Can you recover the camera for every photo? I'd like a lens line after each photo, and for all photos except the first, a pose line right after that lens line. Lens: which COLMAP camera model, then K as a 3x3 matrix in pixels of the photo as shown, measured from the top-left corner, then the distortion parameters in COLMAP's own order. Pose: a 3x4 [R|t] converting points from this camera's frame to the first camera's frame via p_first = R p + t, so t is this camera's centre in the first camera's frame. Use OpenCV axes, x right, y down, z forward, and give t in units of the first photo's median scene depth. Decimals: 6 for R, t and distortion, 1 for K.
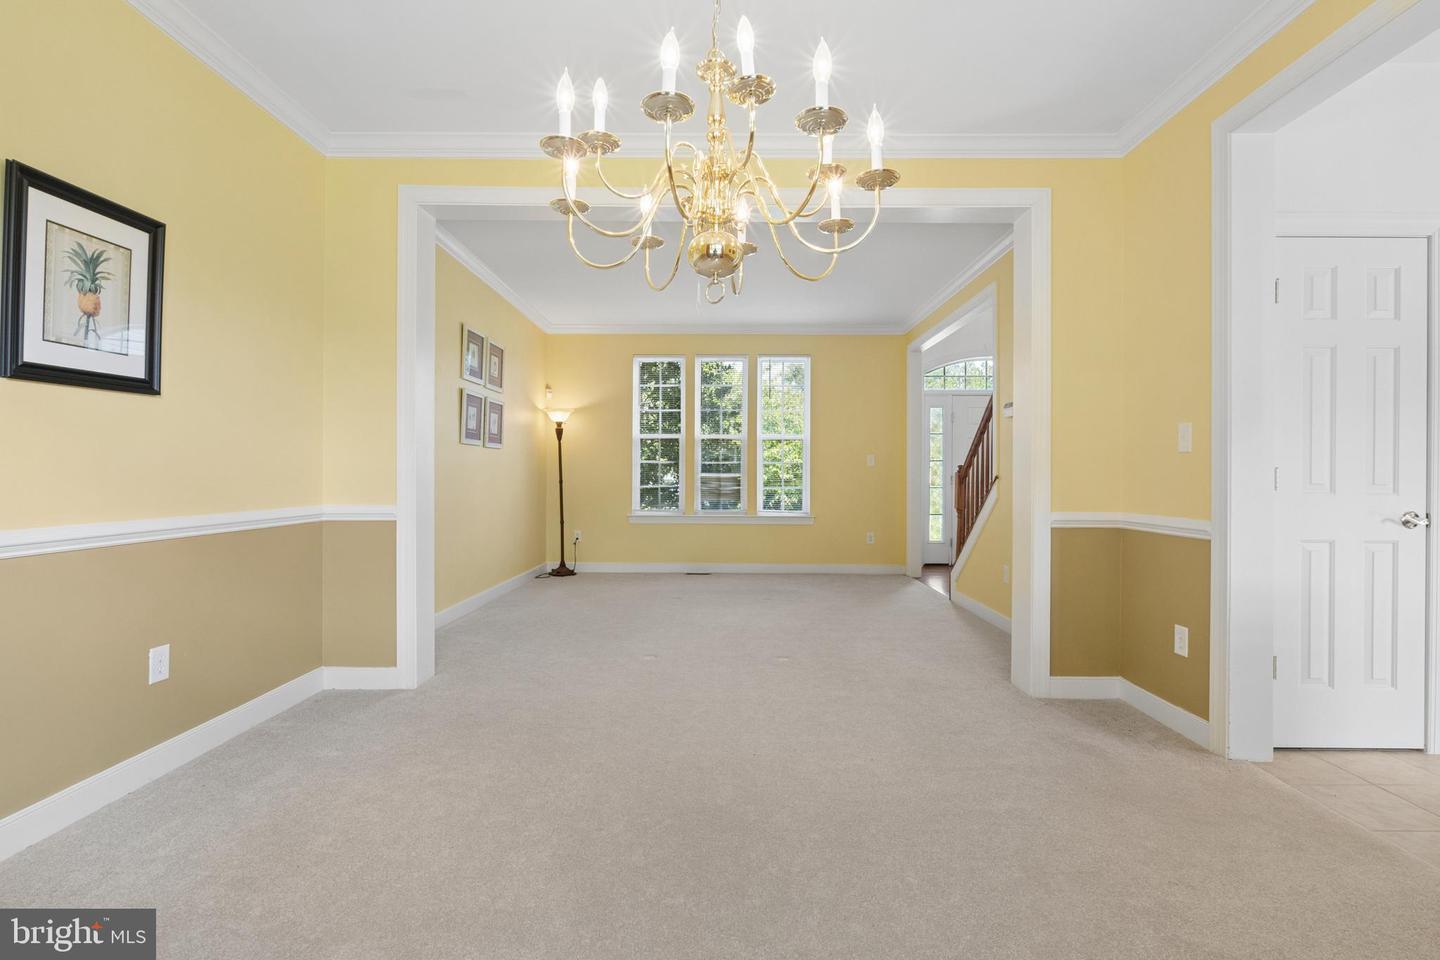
lens RADIAL K [[666.9, 0, 721.4], [0, 666.9, 477.8], [0, 0, 1]] dist [-0.006008, -0.000003]
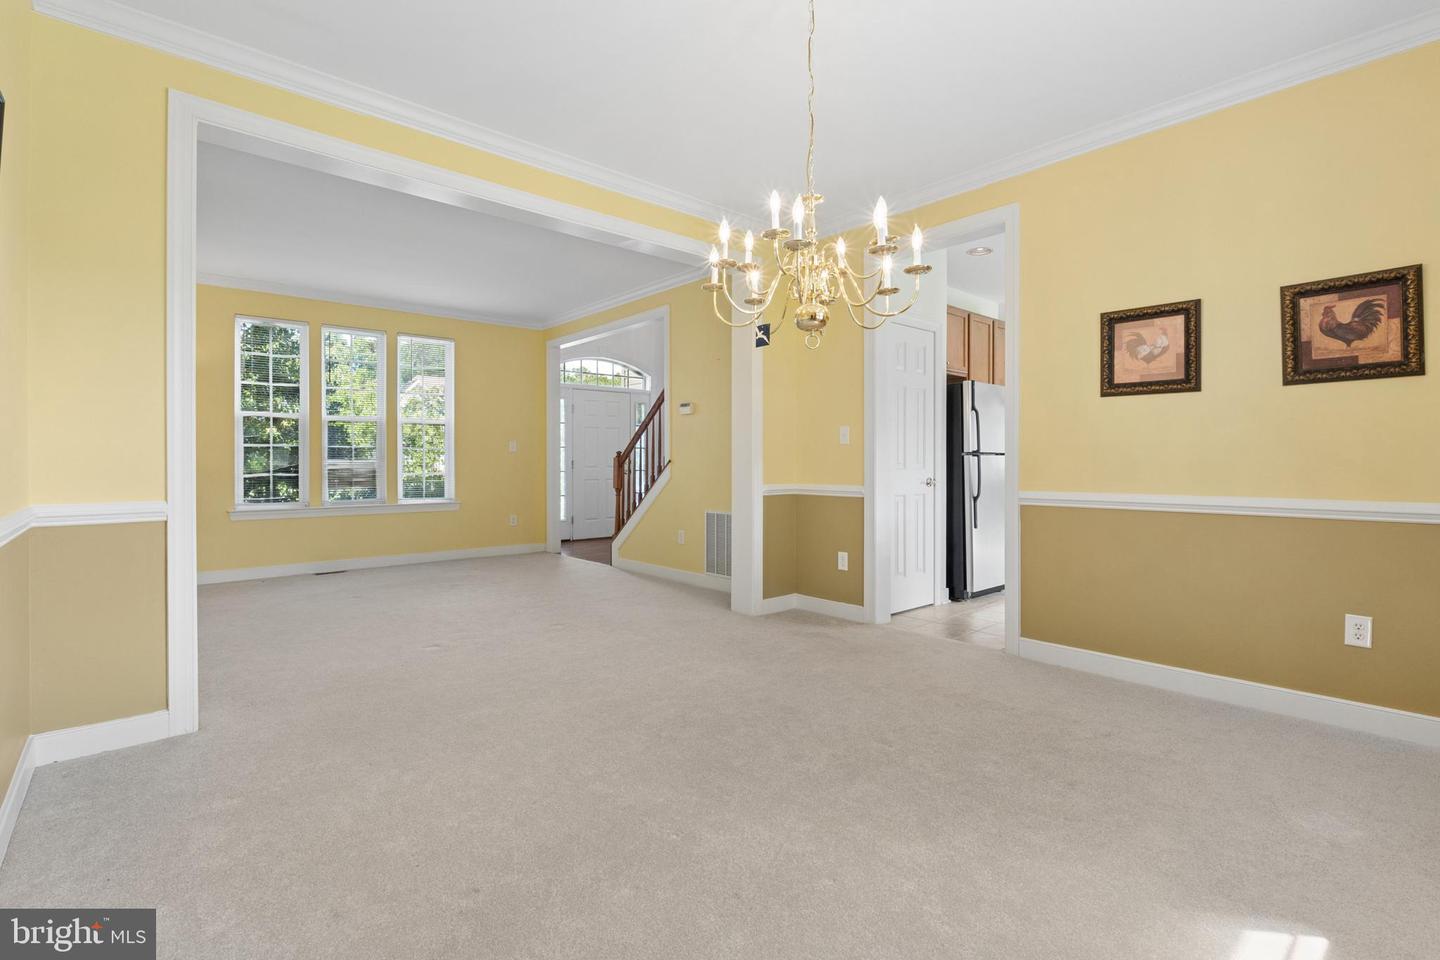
lens RADIAL K [[666.9, 0, 722.4], [0, 666.9, 468.3], [0, 0, 1]] dist [-0.006008, -0.000003]
pose [[0.743694, -0.012488, 0.668404, -0.590199], [0.007467, 0.999918, 0.010374, -0.000108], [-0.668479, -0.002724, 0.743726, -0.008537]]
